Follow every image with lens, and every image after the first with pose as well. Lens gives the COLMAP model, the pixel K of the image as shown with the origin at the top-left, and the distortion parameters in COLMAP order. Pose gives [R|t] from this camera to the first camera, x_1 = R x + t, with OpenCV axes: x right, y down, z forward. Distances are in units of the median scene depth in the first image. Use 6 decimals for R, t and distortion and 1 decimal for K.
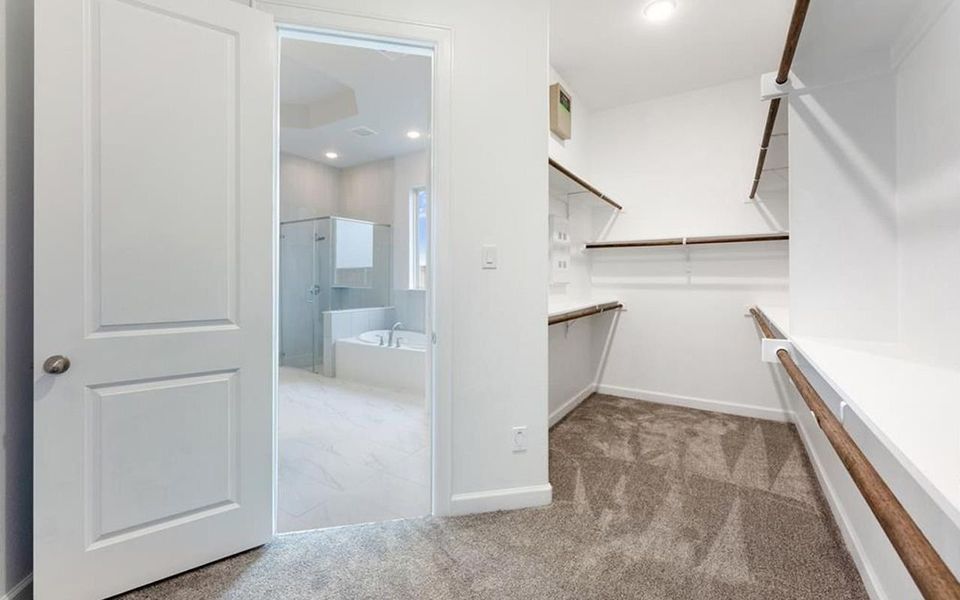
lens RADIAL K [[401.8, 0, 467.6], [0, 401.8, 299.5], [0, 0, 1]] dist [-0.000042, 0.000034]
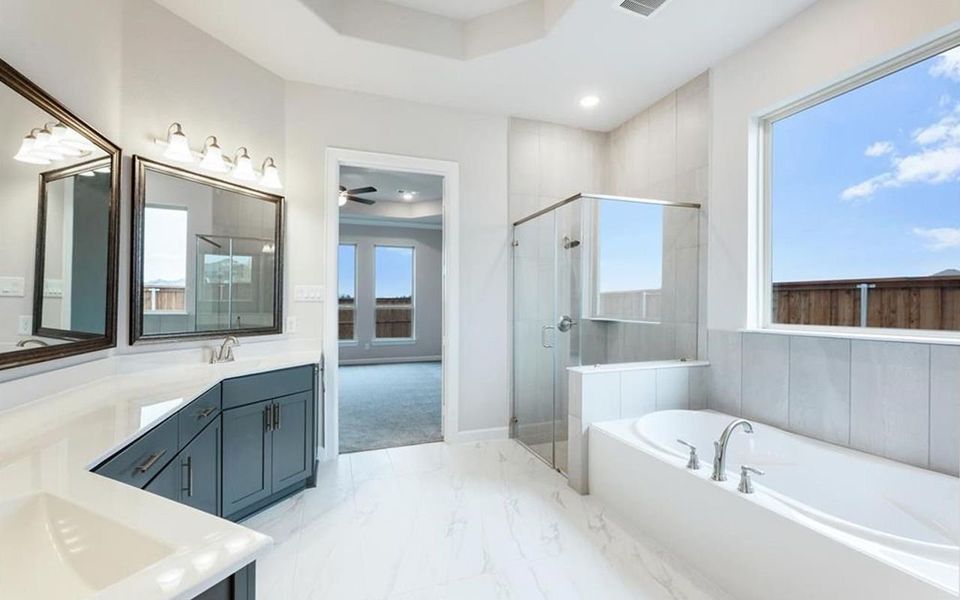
lens RADIAL K [[401.8, 0, 467.6], [0, 401.8, 299.5], [0, 0, 1]] dist [-0.000042, 0.000034]
pose [[0.791129, -0.009776, -0.611571, -0.119300], [-0.032510, 0.997787, -0.058003, -0.023501], [0.610785, 0.065770, 0.789061, 0.434543]]
